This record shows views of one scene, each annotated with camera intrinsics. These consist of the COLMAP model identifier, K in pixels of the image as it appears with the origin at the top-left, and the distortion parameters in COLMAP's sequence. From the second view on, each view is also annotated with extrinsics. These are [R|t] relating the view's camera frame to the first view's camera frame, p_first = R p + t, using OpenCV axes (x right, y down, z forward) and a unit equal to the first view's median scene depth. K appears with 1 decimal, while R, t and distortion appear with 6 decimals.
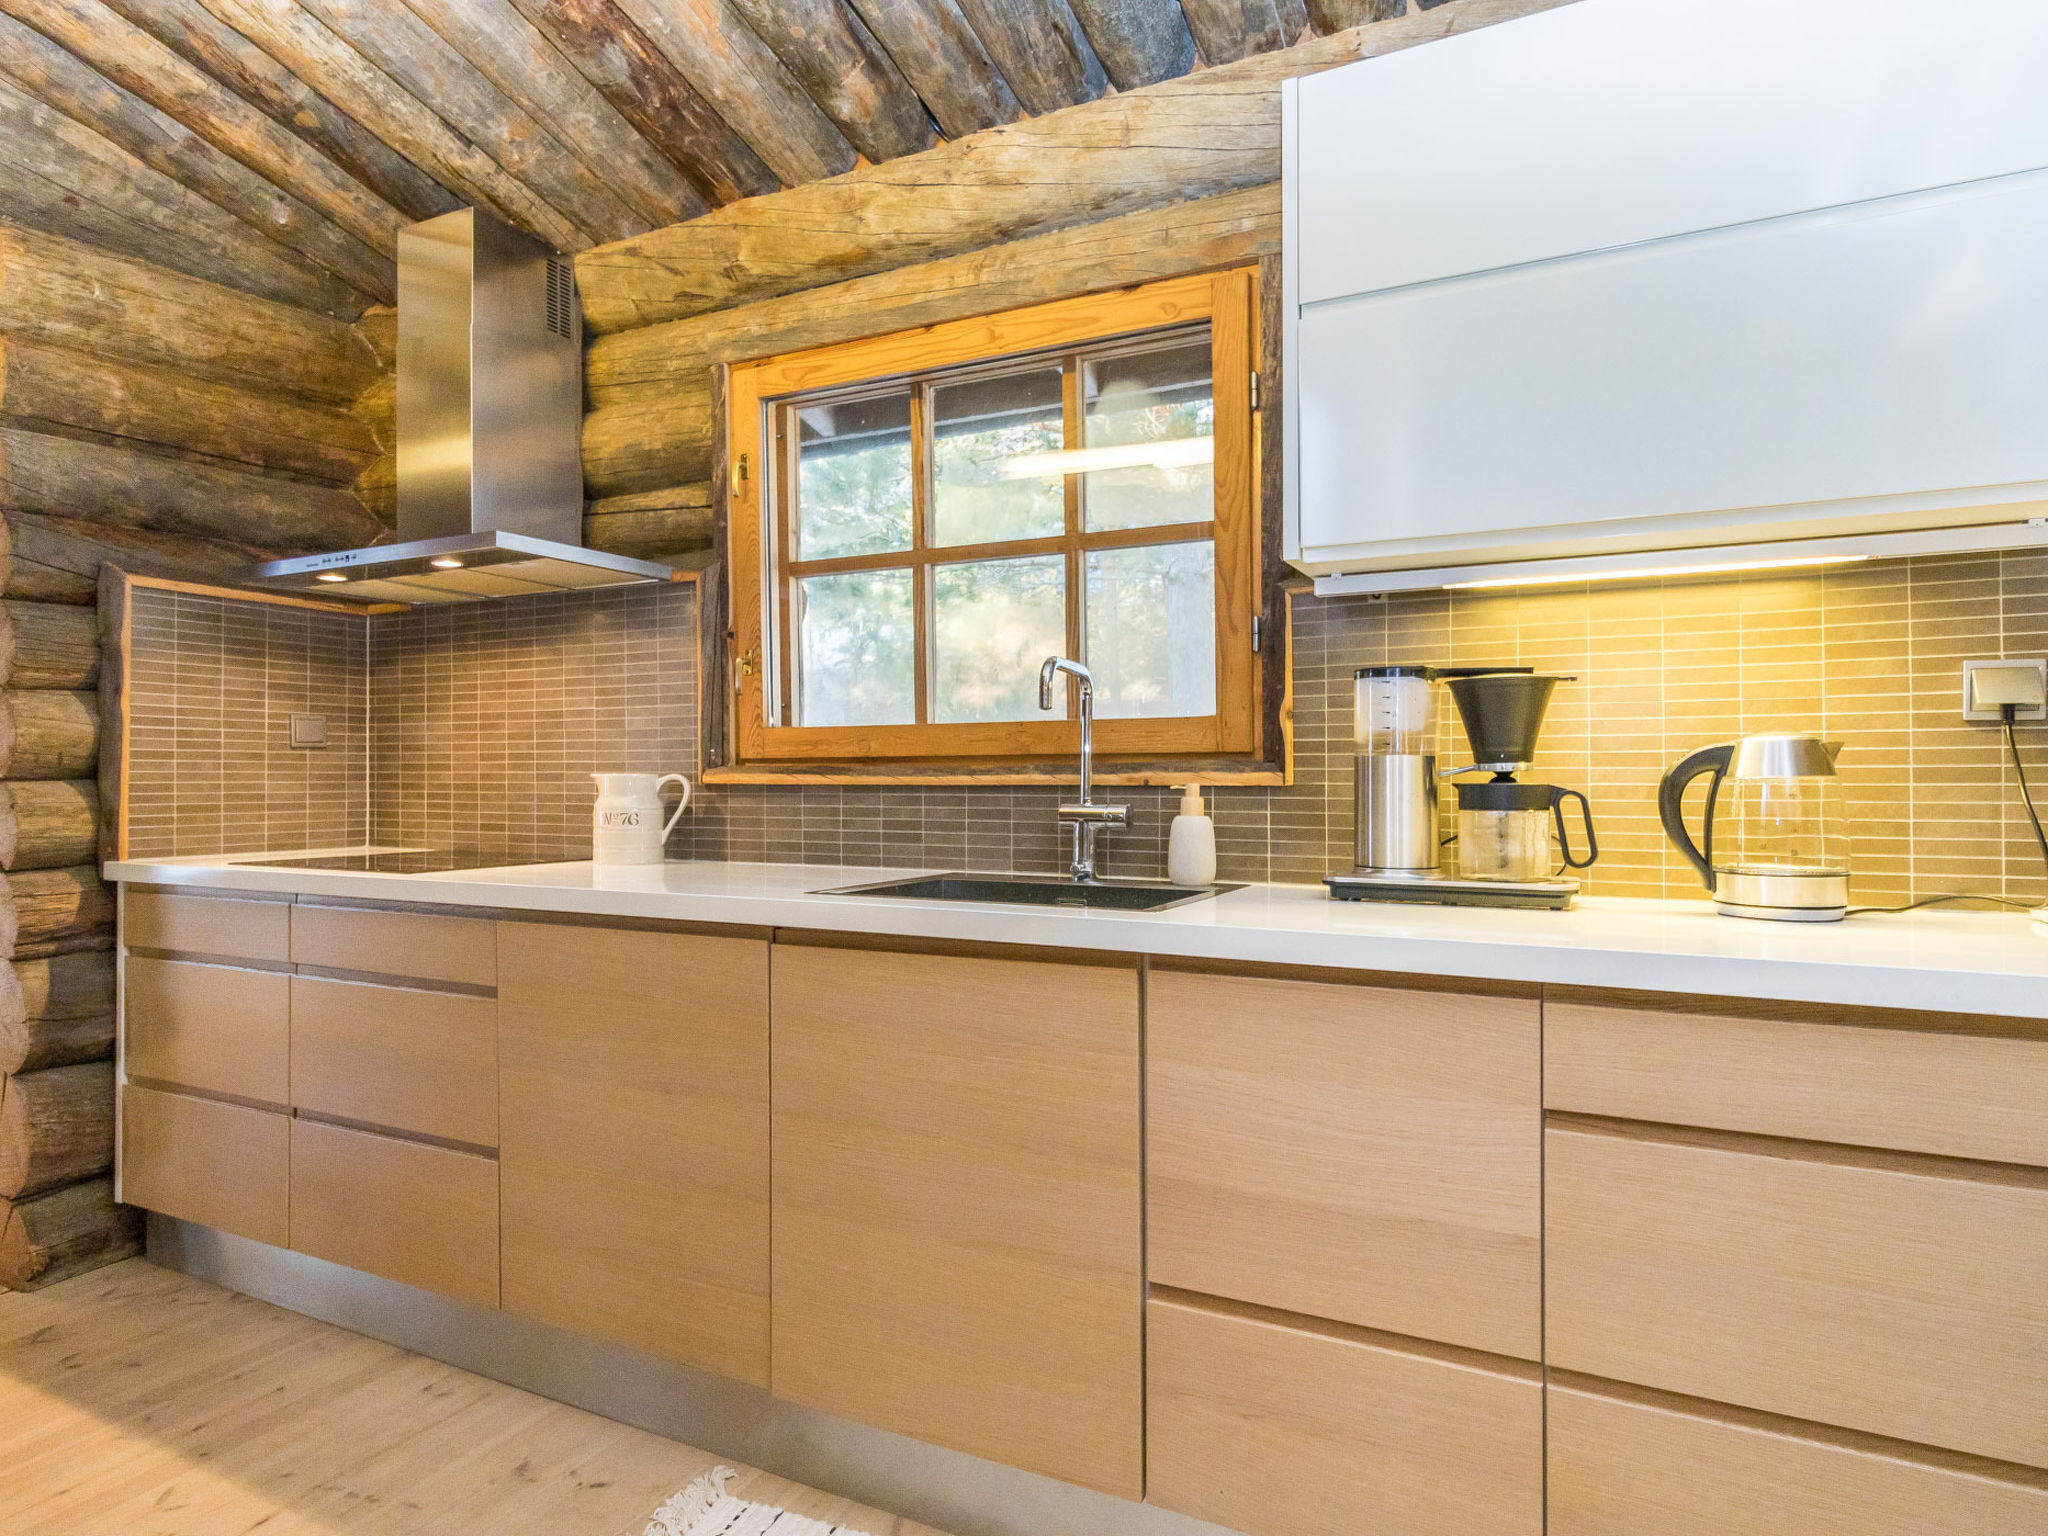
lens RADIAL K [[1178.7, 0, 1024.8], [0, 1178.7, 768.0], [0, 0, 1]] dist [-0.001457, -0.000196]
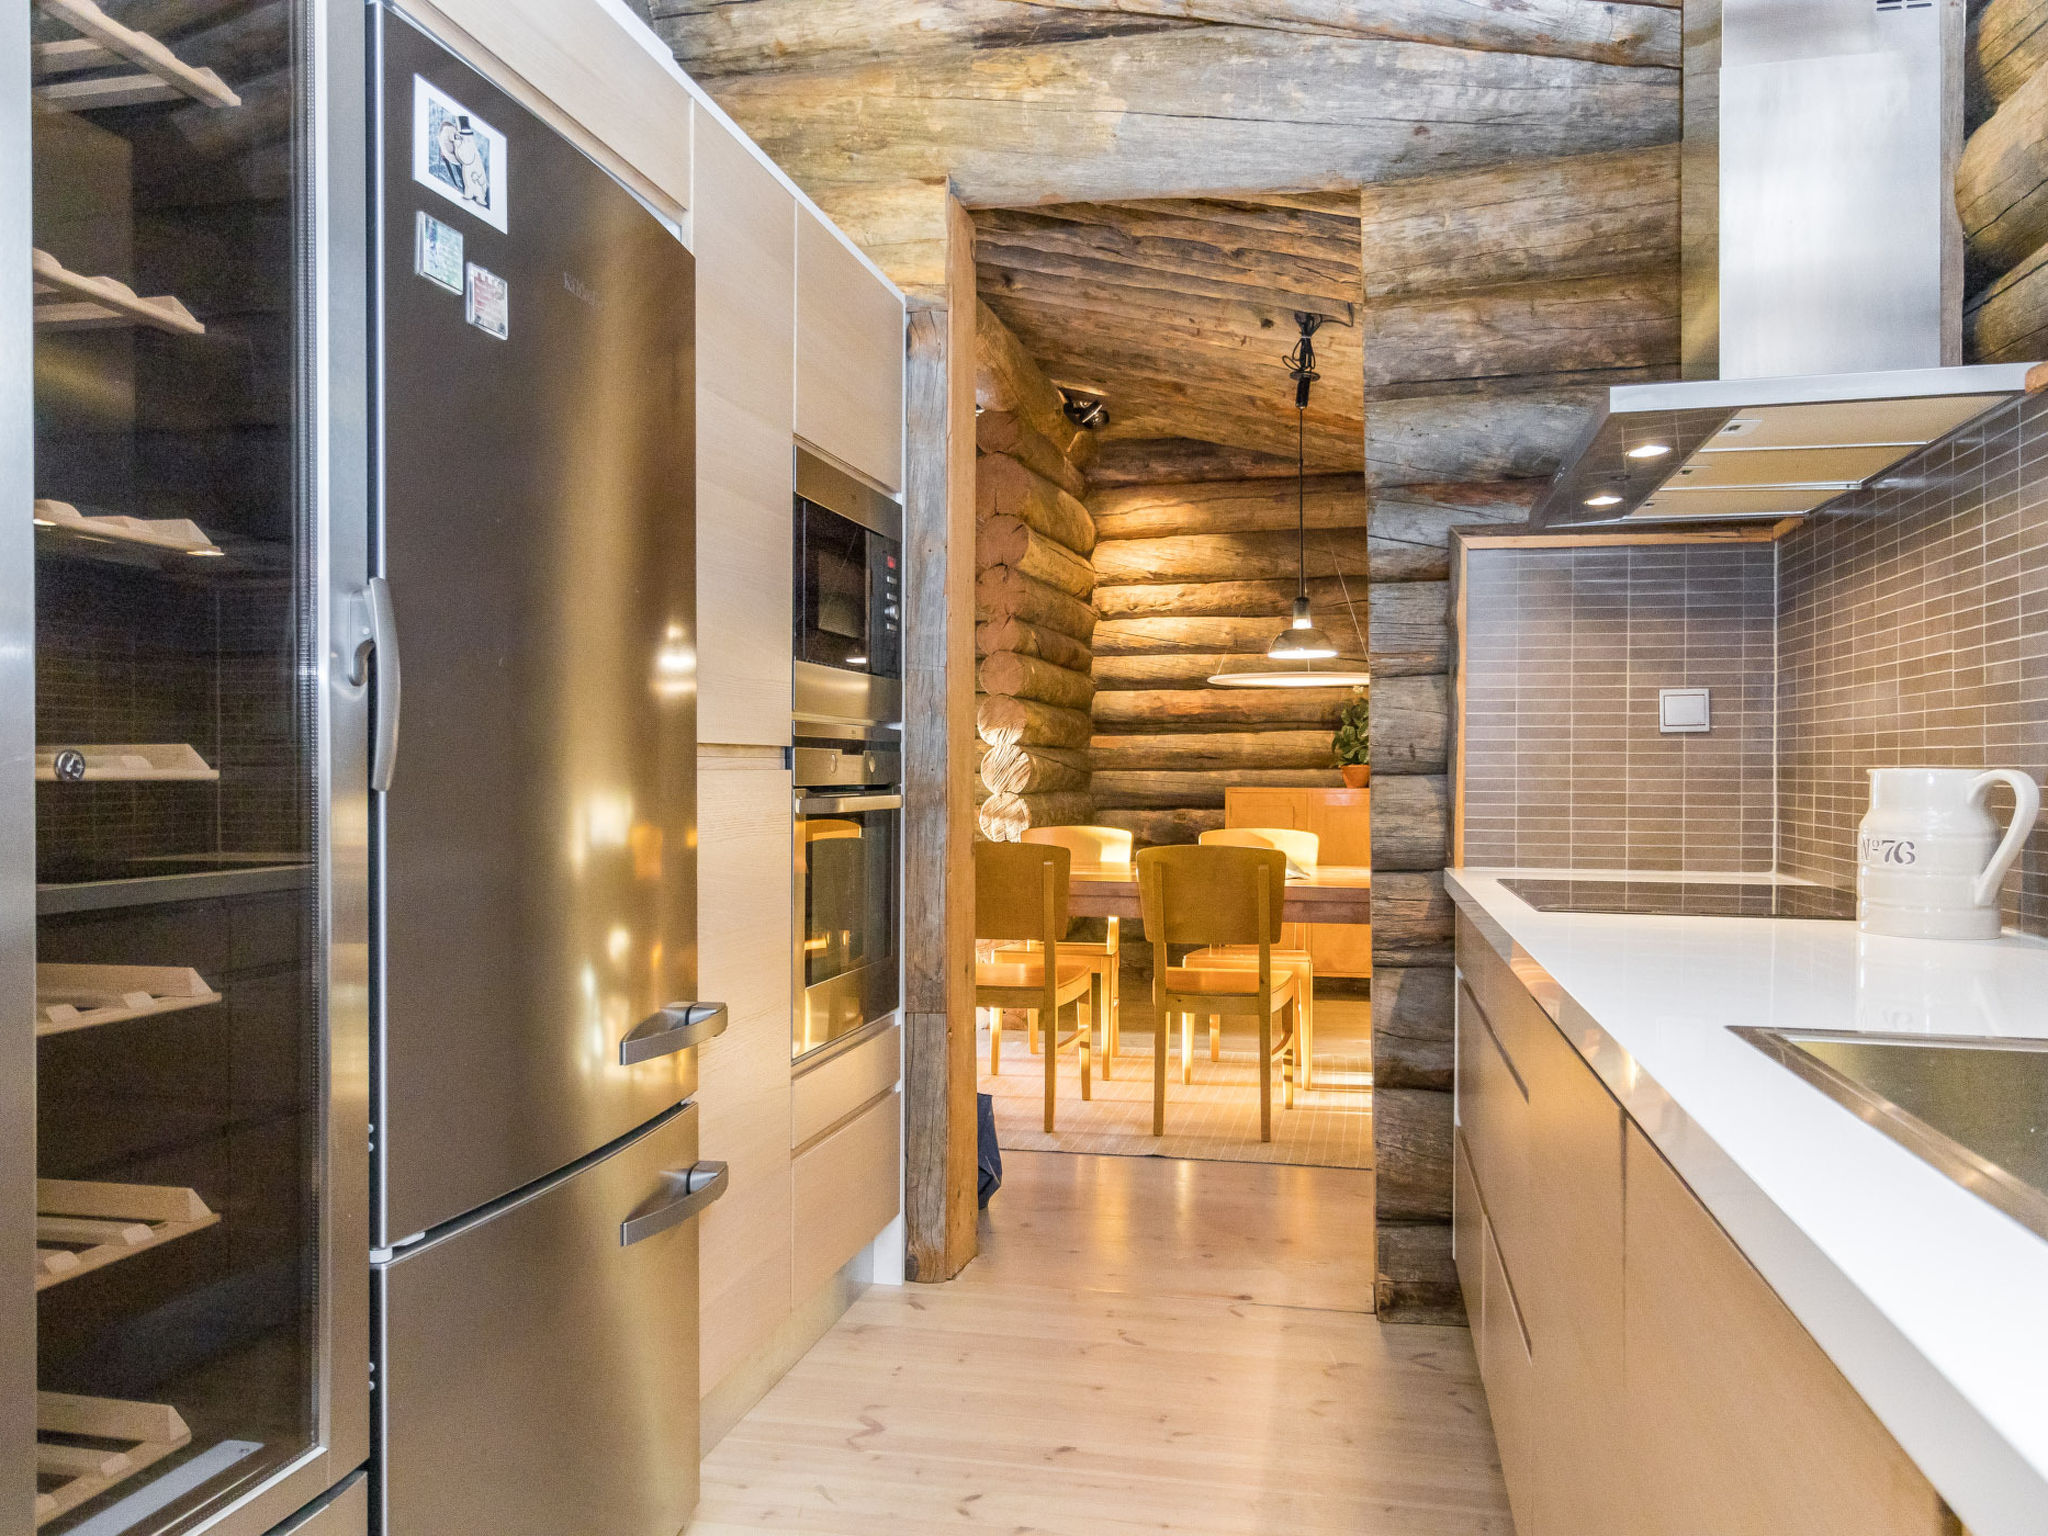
lens RADIAL K [[1480.8, 0, 1026.1], [0, 1480.8, 774.4], [0, 0, 1]] dist [0.002205, -0.000926]
pose [[0.248116, 0.006653, -0.968708, 0.204841], [0.002827, 0.999967, 0.007592, 0.000334], [0.968726, -0.004622, 0.248089, 0.402752]]
